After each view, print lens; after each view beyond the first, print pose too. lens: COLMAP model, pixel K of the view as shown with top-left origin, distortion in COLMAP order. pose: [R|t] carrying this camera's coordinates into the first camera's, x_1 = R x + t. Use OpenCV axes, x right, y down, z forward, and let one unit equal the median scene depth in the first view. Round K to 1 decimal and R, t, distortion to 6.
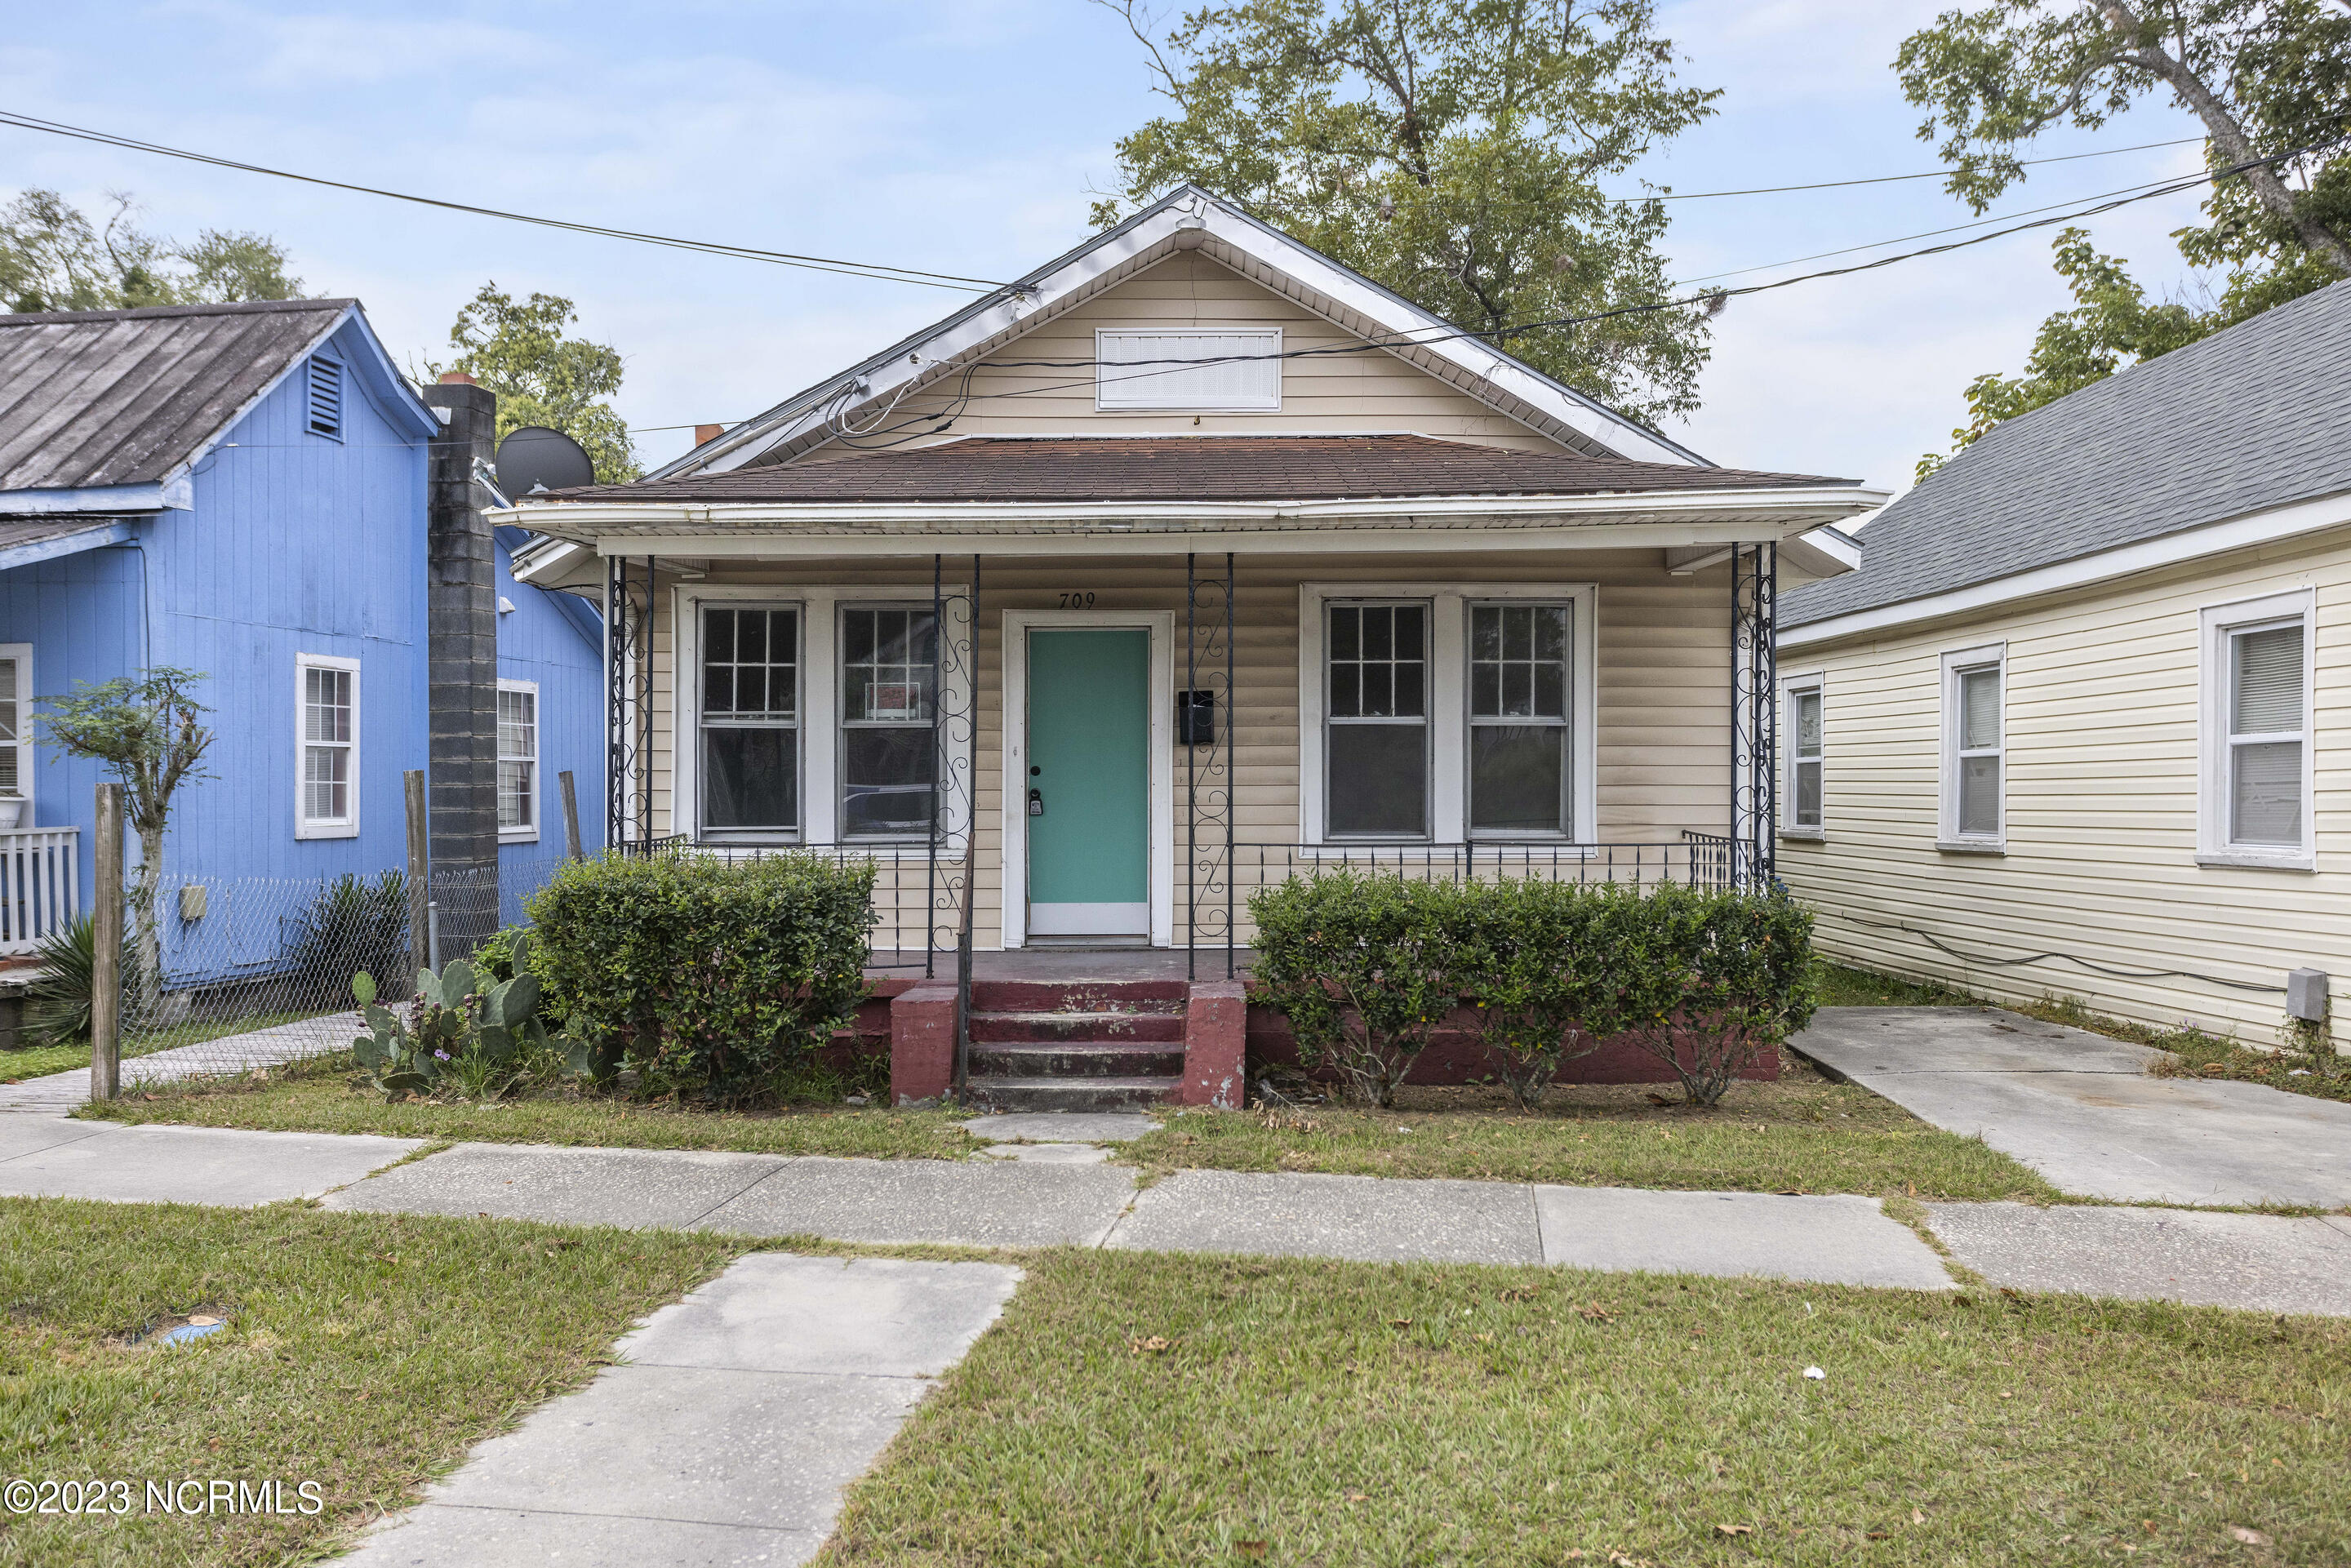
lens RADIAL K [[1939.5, 0, 1217.7], [0, 1939.5, 786.3], [0, 0, 1]] dist [0.003092, 0.015989]
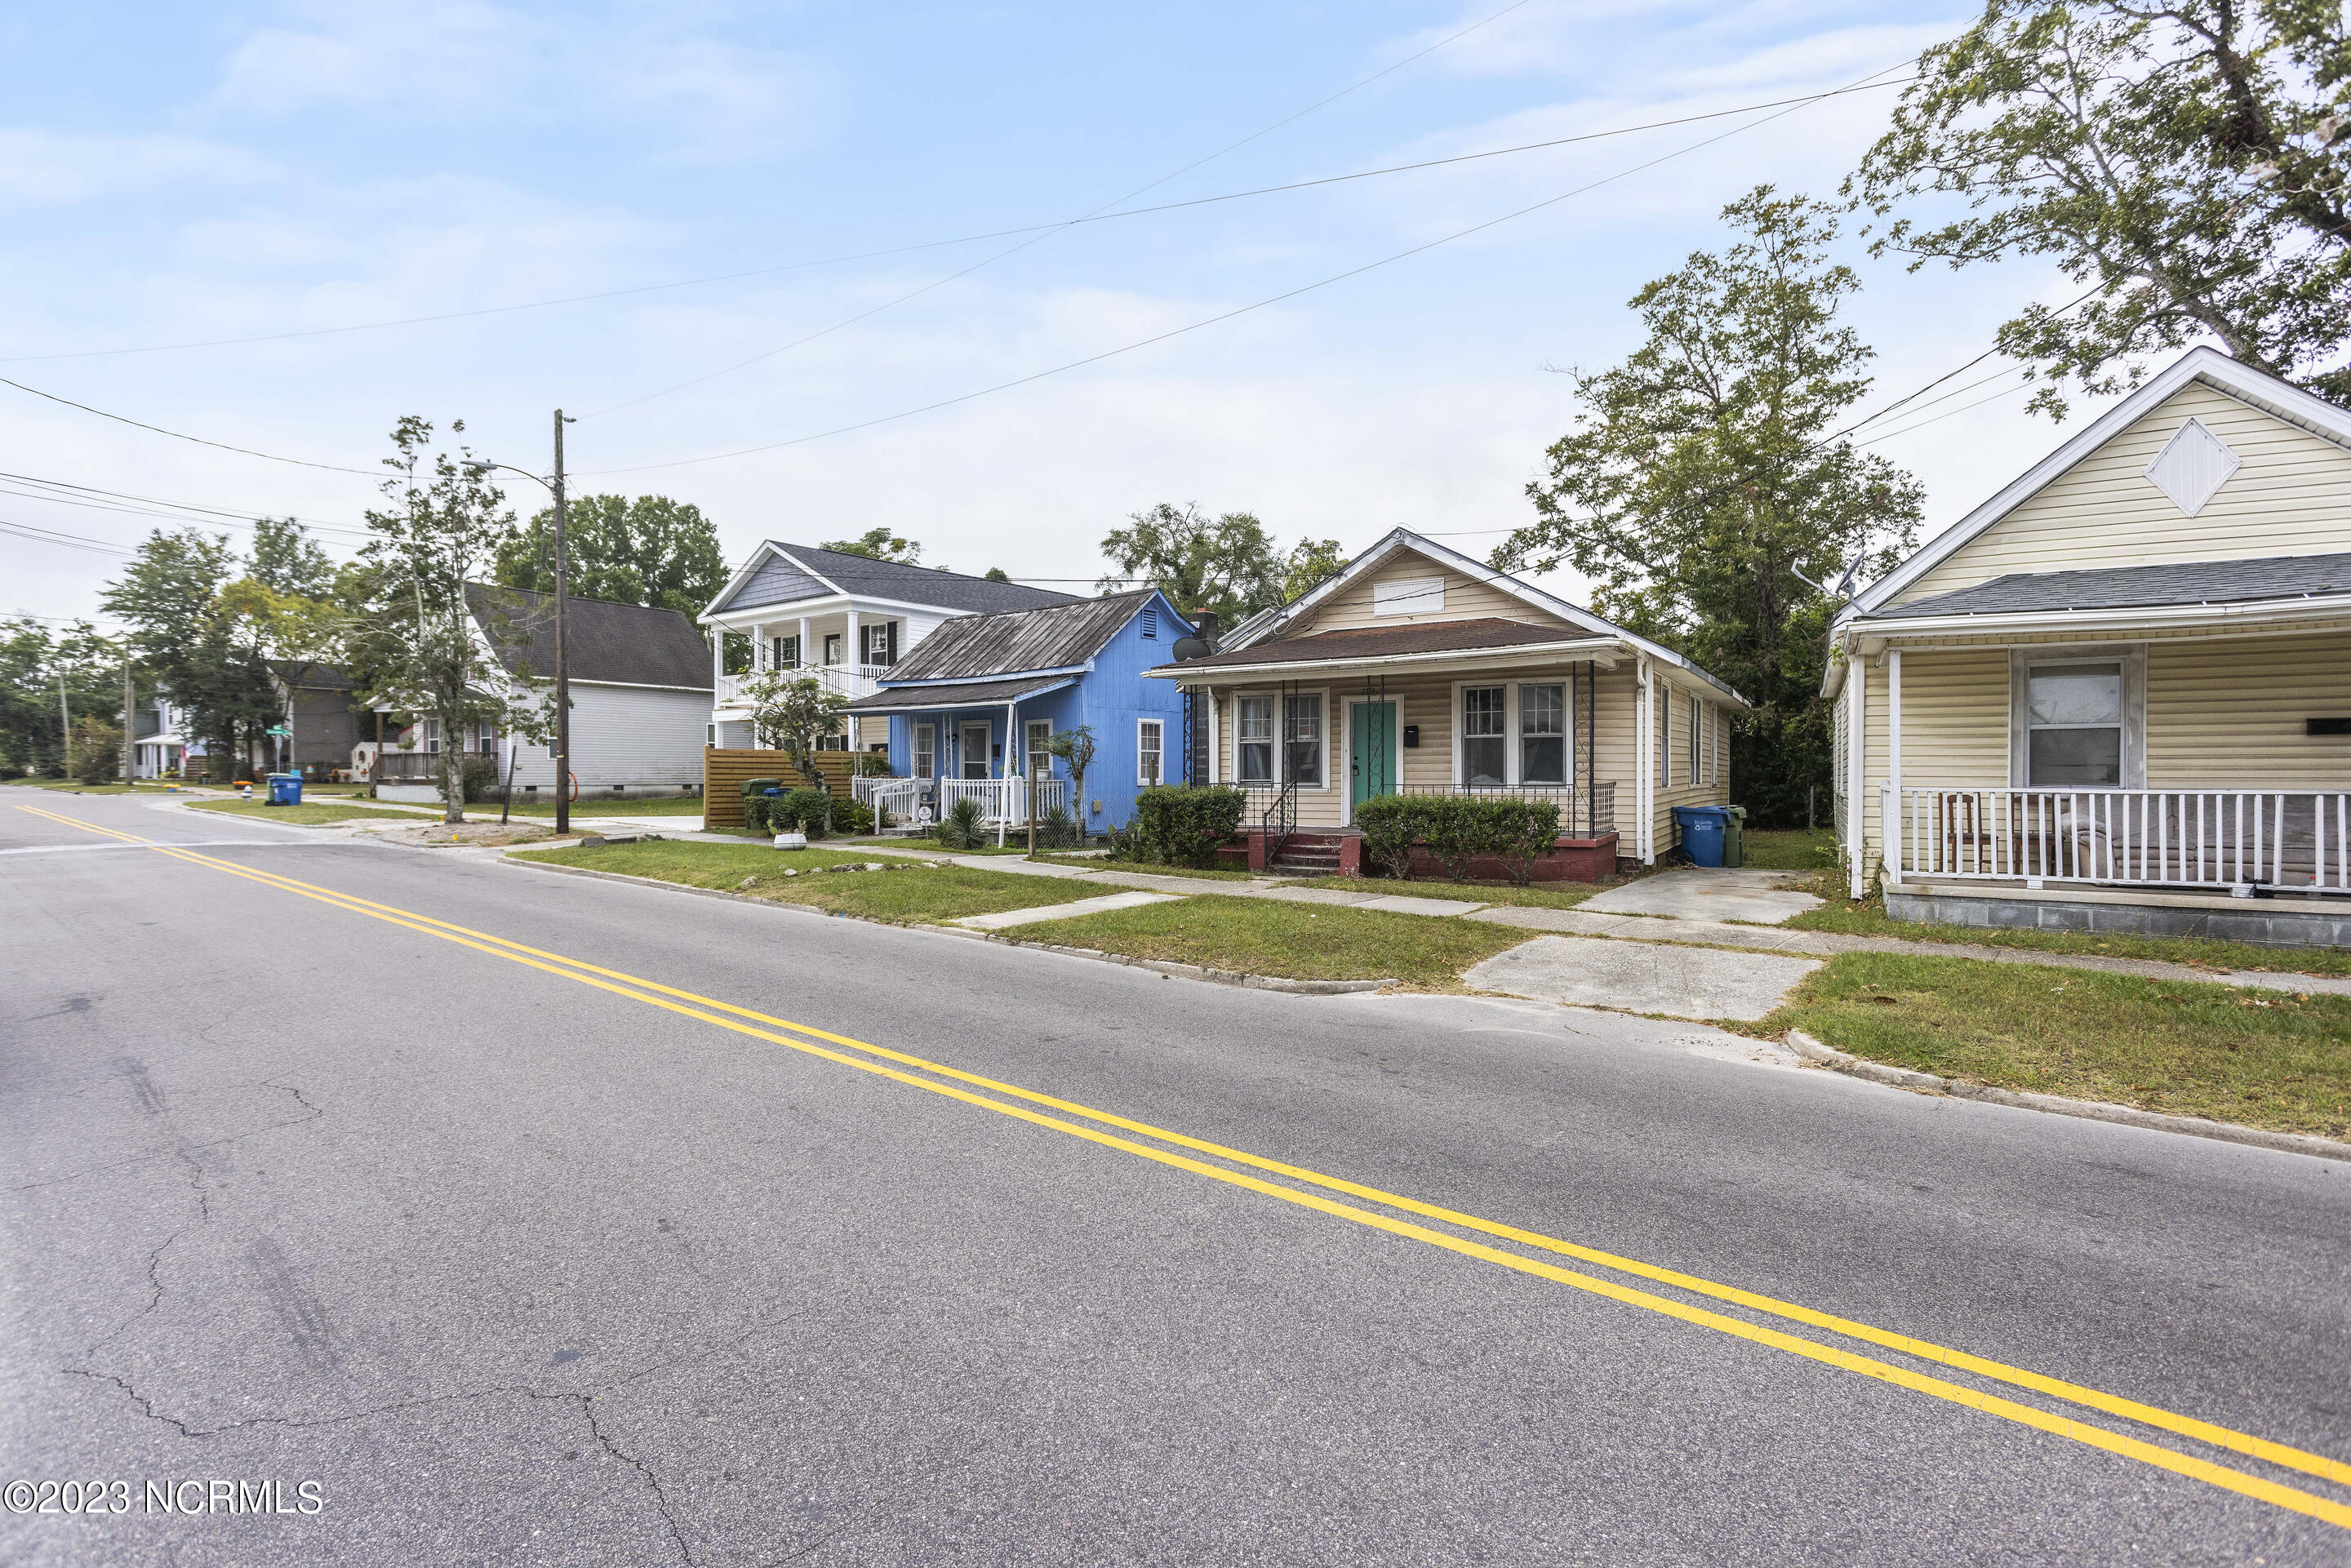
lens RADIAL K [[1111.7, 0, 1238.0], [0, 1111.7, 790.1], [0, 0, 1]] dist [-0.038190, 0.000101]
pose [[0.870791, 0.005118, -0.491627, 0.498023], [0.003321, 0.999862, 0.016292, 0.009813], [0.491642, -0.015819, 0.870654, -0.360523]]
